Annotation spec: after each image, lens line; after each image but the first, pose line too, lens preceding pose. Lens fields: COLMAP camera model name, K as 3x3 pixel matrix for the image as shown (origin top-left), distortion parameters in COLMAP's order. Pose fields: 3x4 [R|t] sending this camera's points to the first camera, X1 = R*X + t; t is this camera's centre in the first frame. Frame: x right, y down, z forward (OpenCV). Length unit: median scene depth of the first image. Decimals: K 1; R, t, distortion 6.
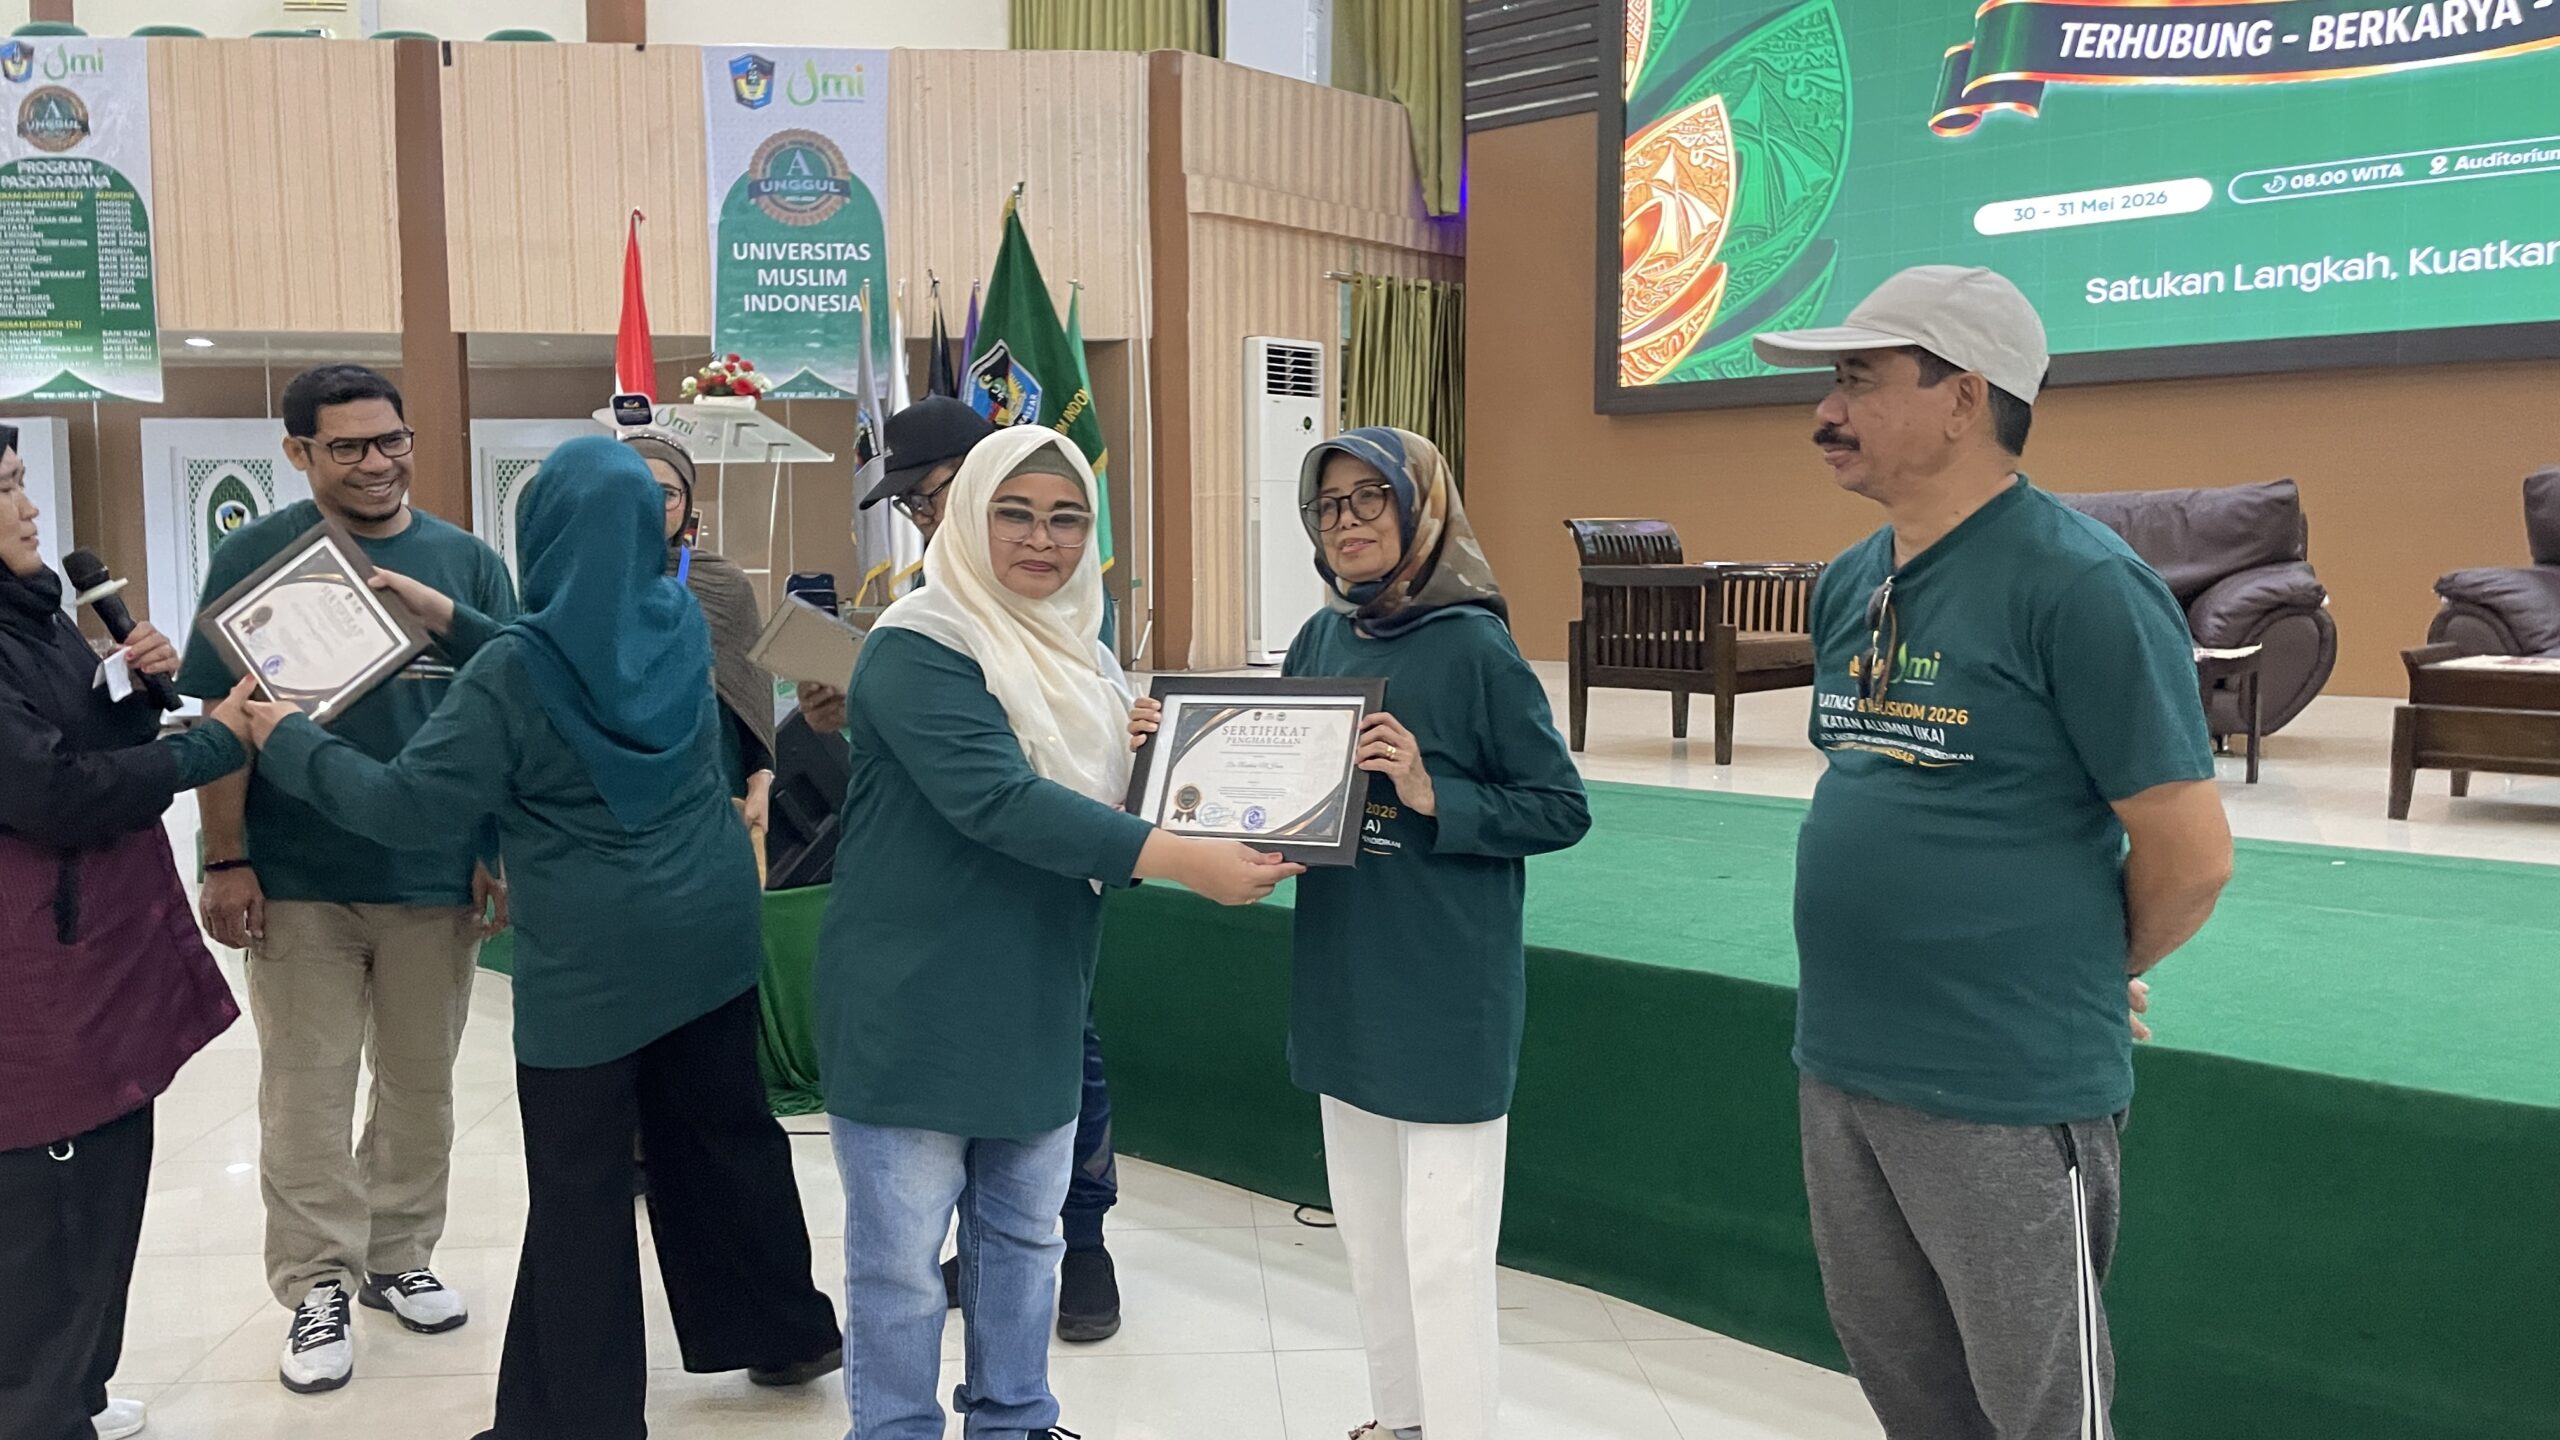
lens RADIAL K [[1957.6, 0, 1270.6], [0, 1957.6, 732.3], [0, 0, 1]] dist [0.042058, -0.082552]
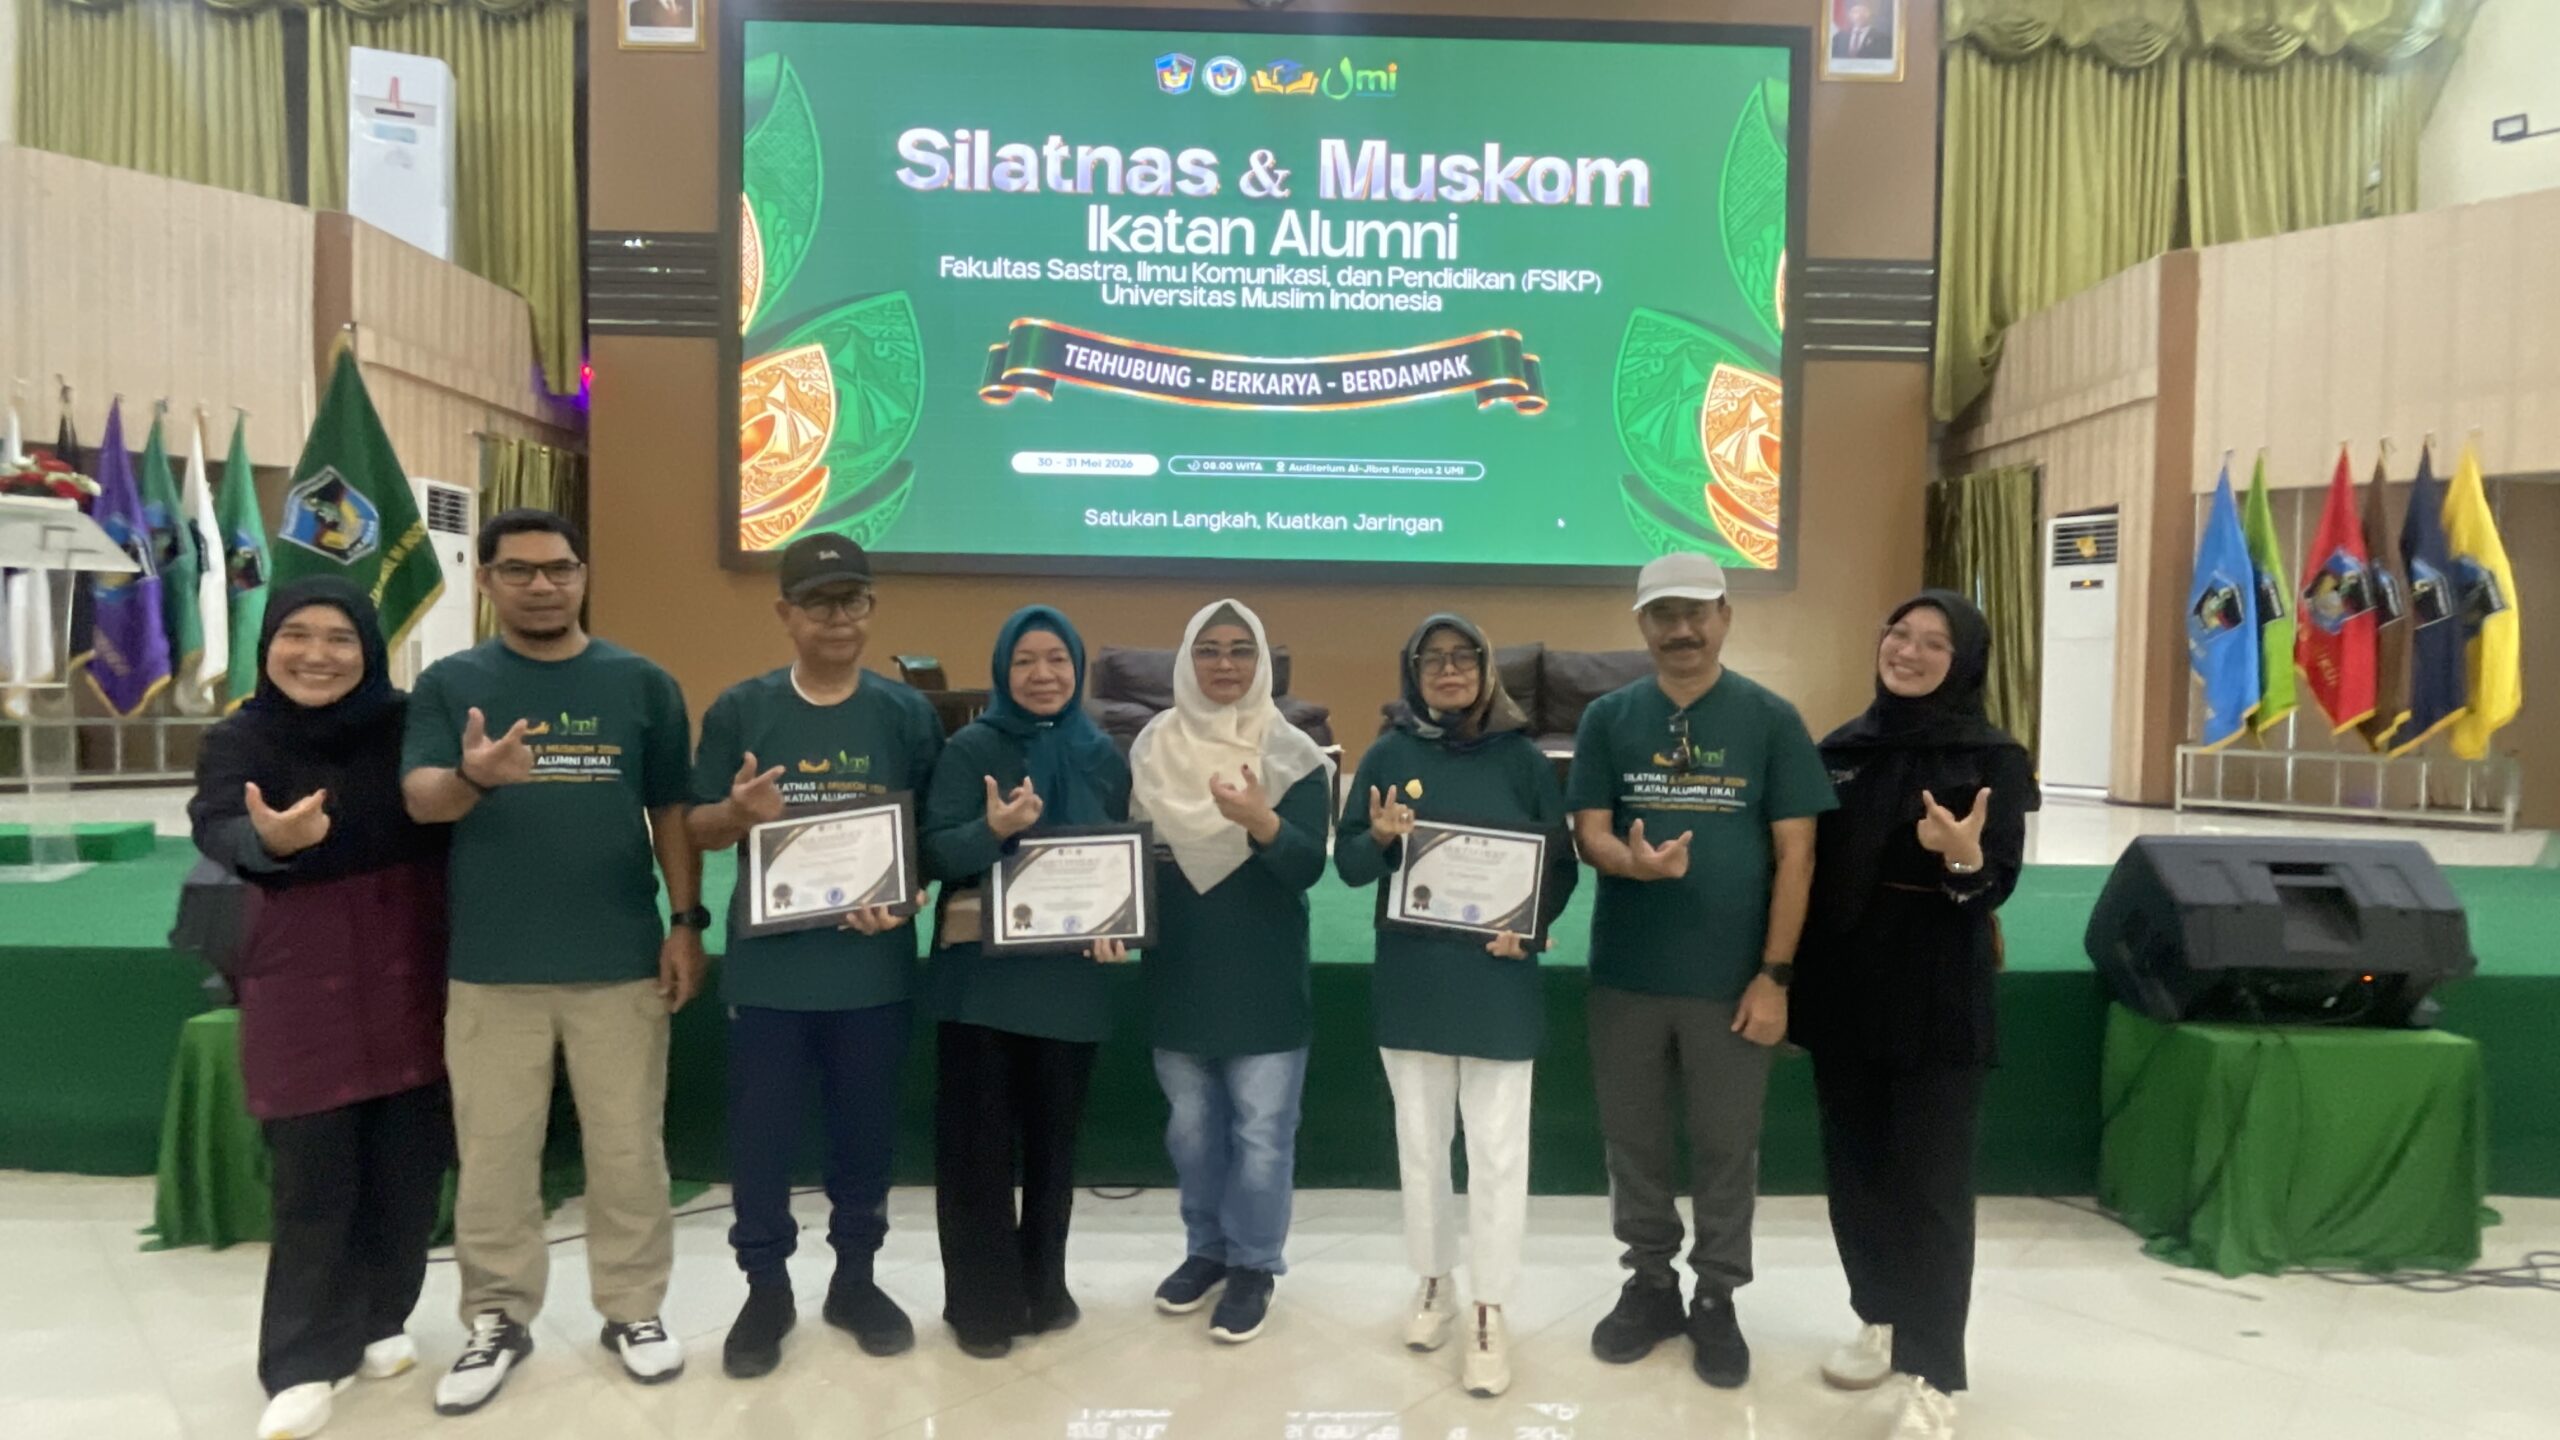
lens RADIAL K [[1429.1, 0, 1278.9], [0, 1429.1, 712.8], [0, 0, 1]] dist [-0.005862, -0.000404]
pose [[0.714503, 0.001998, 0.699630, -0.237736], [0.042706, 0.998007, -0.046464, -0.009254], [-0.698328, 0.063077, 0.712993, 0.086995]]
